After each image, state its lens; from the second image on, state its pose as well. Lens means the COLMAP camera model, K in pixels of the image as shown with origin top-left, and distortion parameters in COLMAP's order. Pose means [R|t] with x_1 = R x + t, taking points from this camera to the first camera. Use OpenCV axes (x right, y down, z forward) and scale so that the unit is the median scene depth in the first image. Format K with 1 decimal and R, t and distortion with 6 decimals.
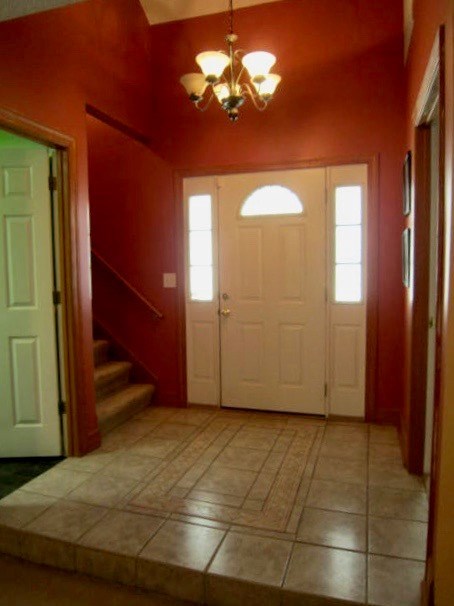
lens RADIAL K [[425.2, 0, 225.6], [0, 425.2, 304.8], [0, 0, 1]] dist [-0.060764, 0.013571]
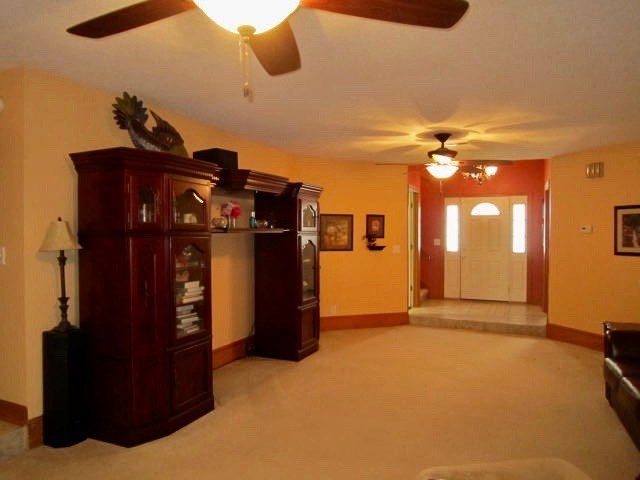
lens RADIAL K [[449.1, 0, 320.4], [0, 449.1, 236.8], [0, 0, 1]] dist [-0.060764, 0.013571]
pose [[0.995141, 0.020815, -0.096238, -0.558093], [-0.029058, 0.995952, -0.085062, 0.144495], [0.094078, 0.087445, 0.991717, -1.518186]]
